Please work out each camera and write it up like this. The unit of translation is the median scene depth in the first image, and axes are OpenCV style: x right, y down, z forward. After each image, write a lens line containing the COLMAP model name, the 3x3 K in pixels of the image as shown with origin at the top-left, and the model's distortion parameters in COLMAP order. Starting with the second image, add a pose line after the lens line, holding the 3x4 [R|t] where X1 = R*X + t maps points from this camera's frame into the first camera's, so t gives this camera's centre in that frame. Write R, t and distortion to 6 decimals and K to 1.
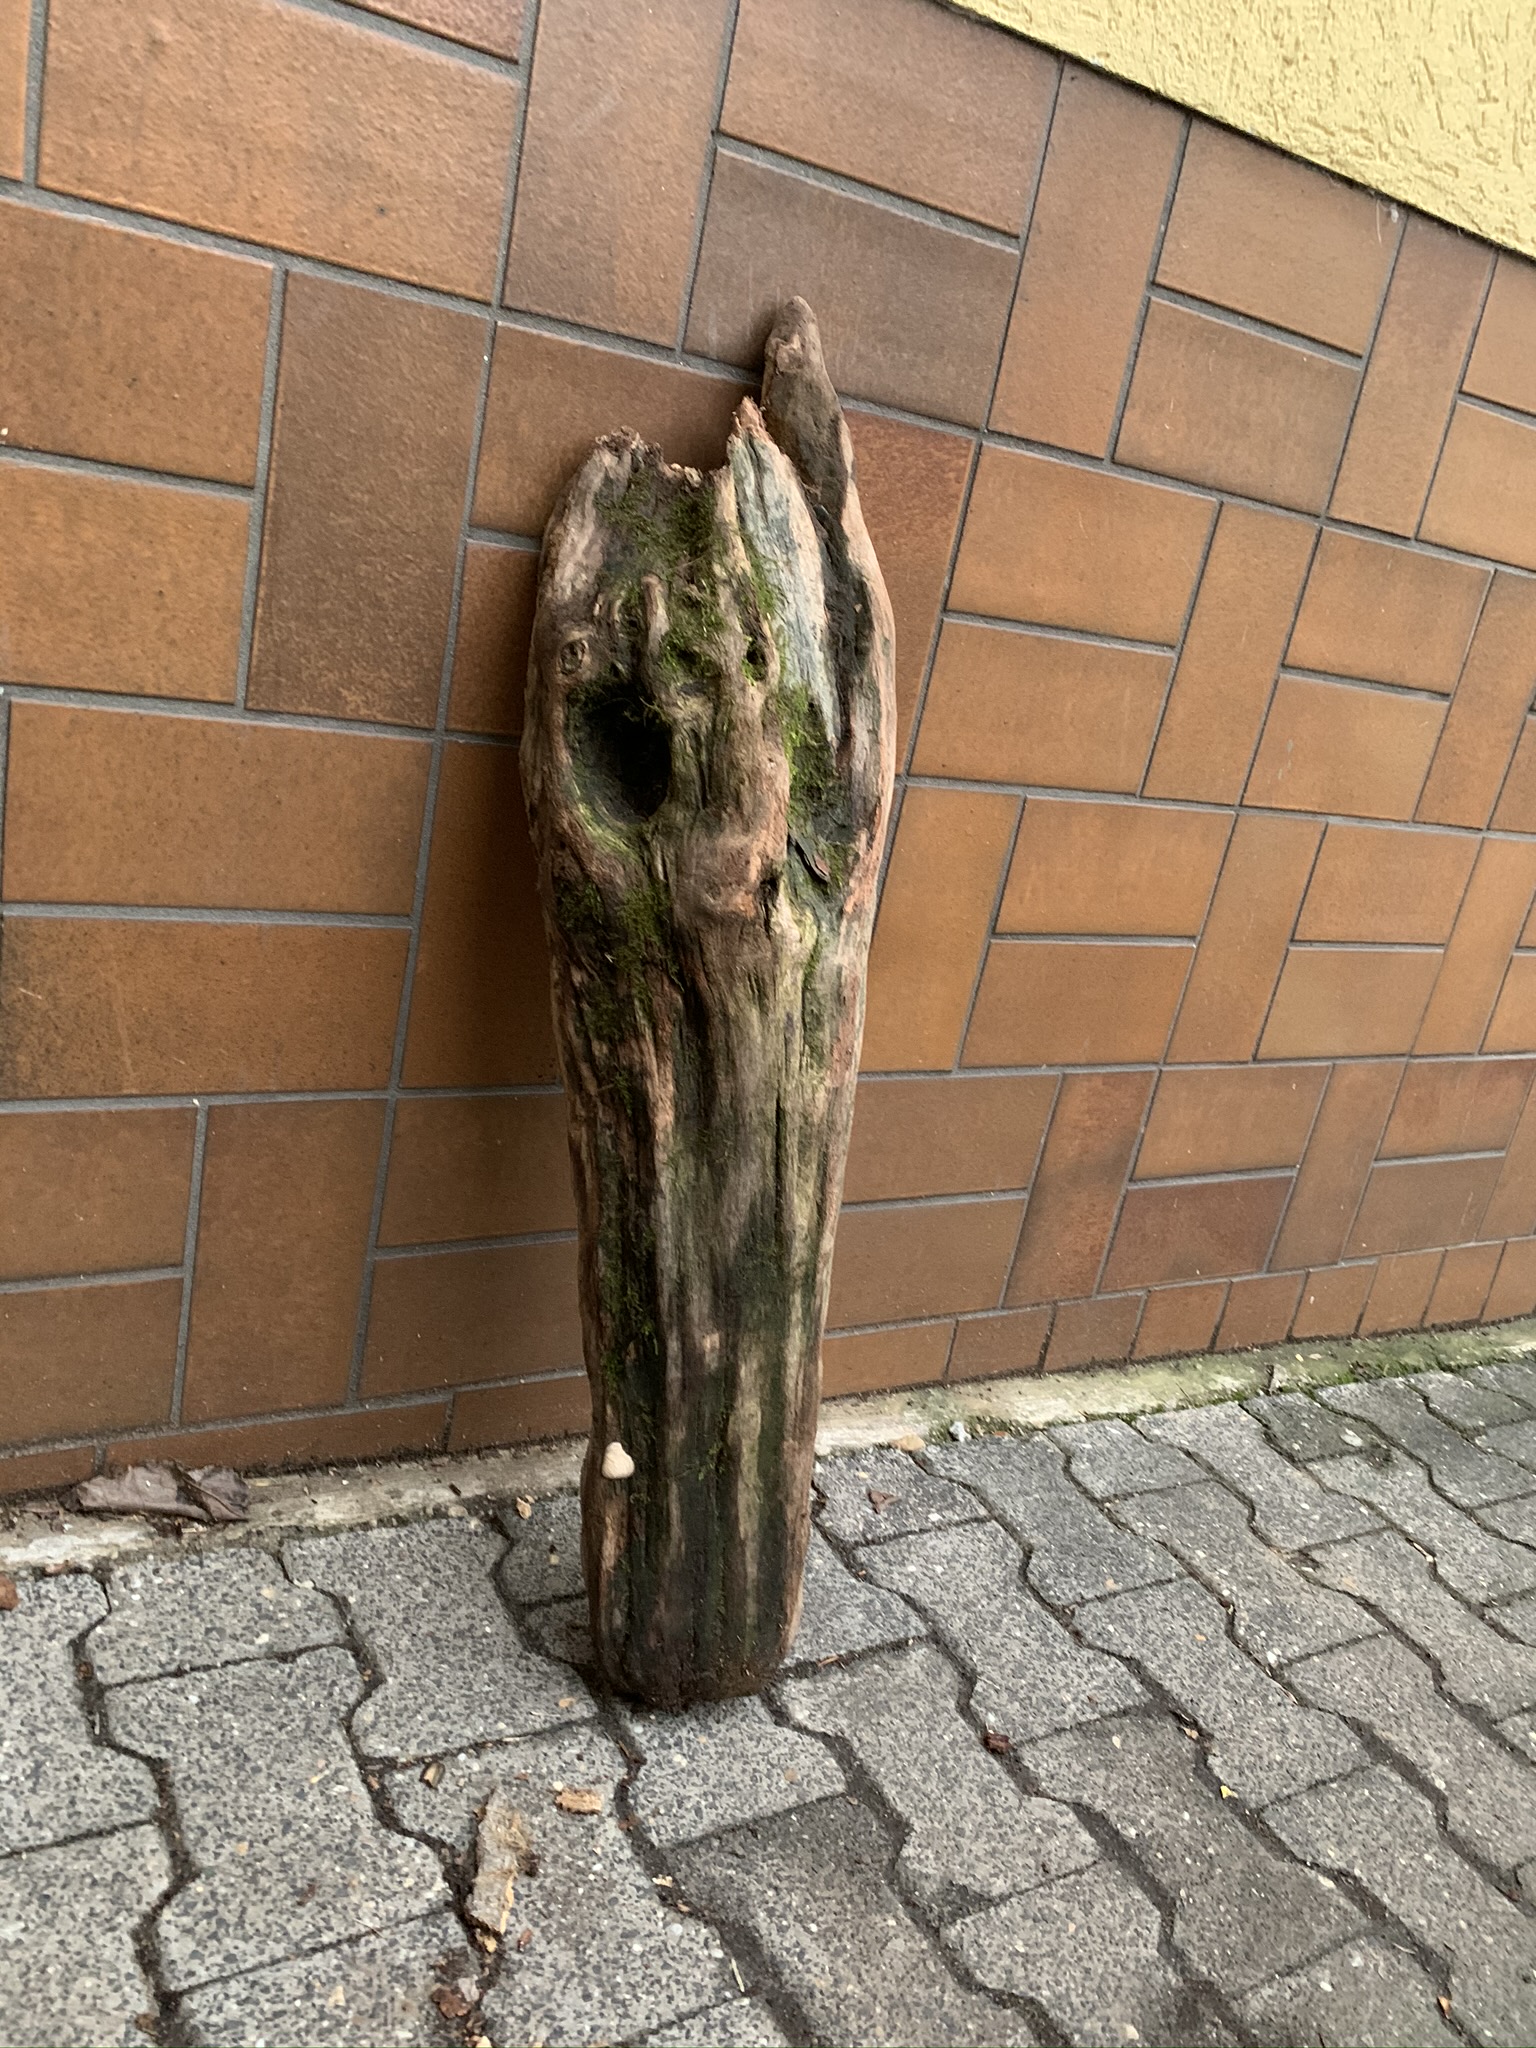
lens RADIAL K [[1556.2, 0, 764.2], [0, 1556.2, 1023.3], [0, 0, 1]] dist [0.017371, -0.007806]
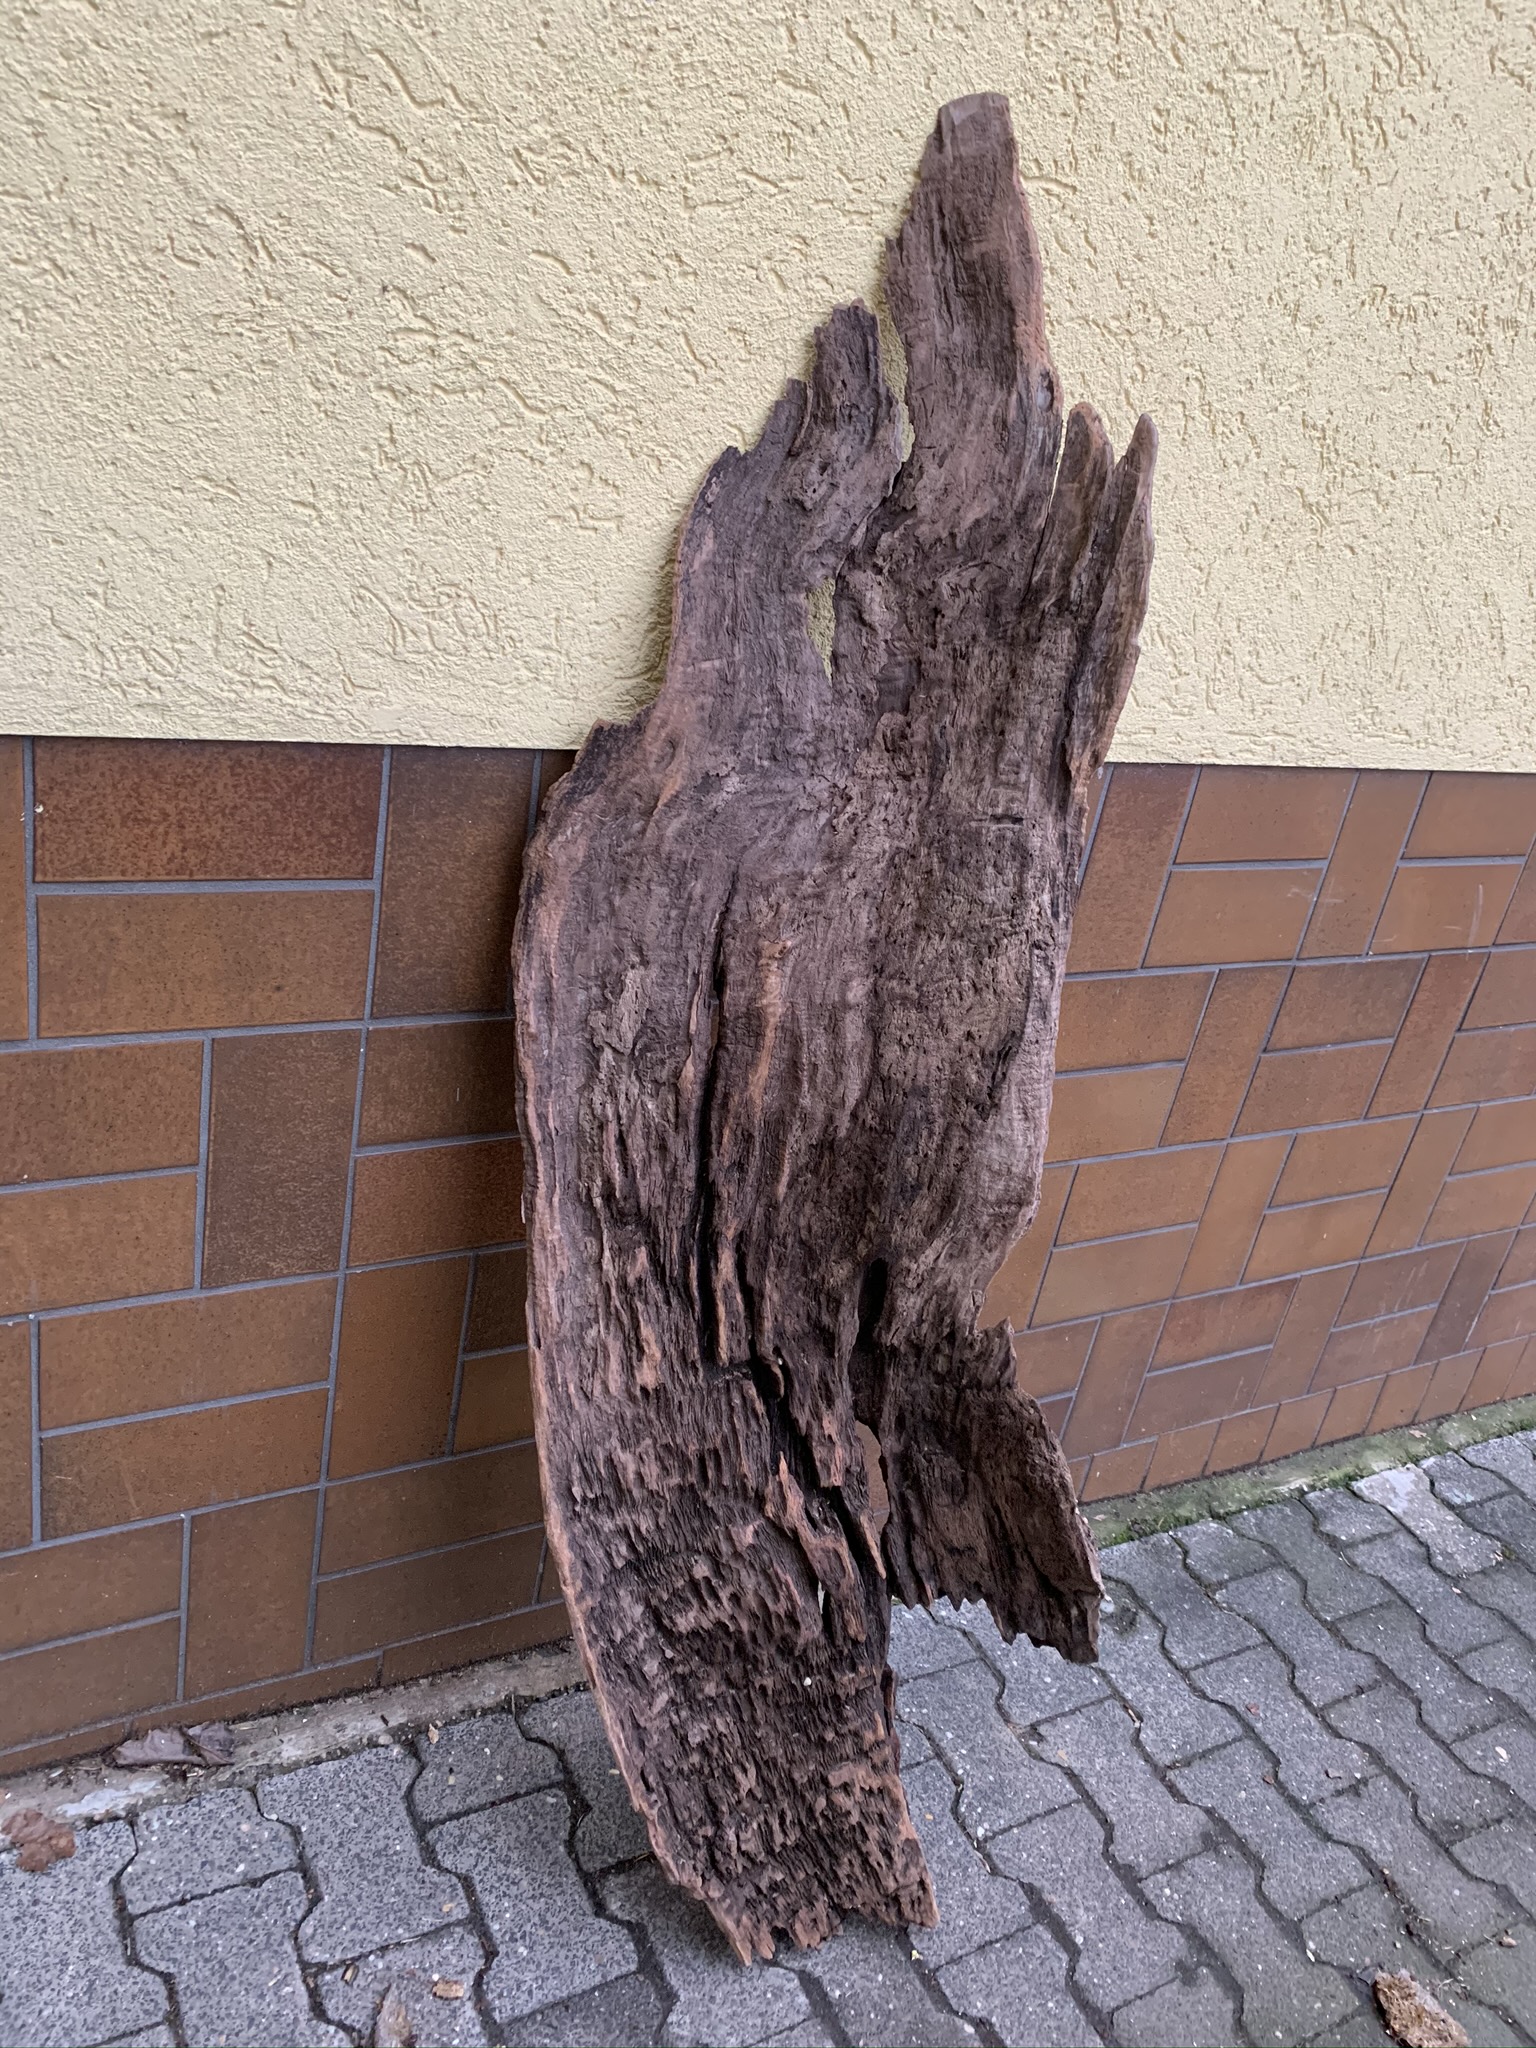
lens RADIAL K [[1556.2, 0, 770.5], [0, 1556.2, 1022.5], [0, 0, 1]] dist [0.017371, -0.007806]
pose [[0.999499, 0.006241, -0.031033, 0.209717], [-0.002604, 0.993258, 0.115898, -0.544016], [0.031547, -0.115759, 0.992776, -0.342630]]
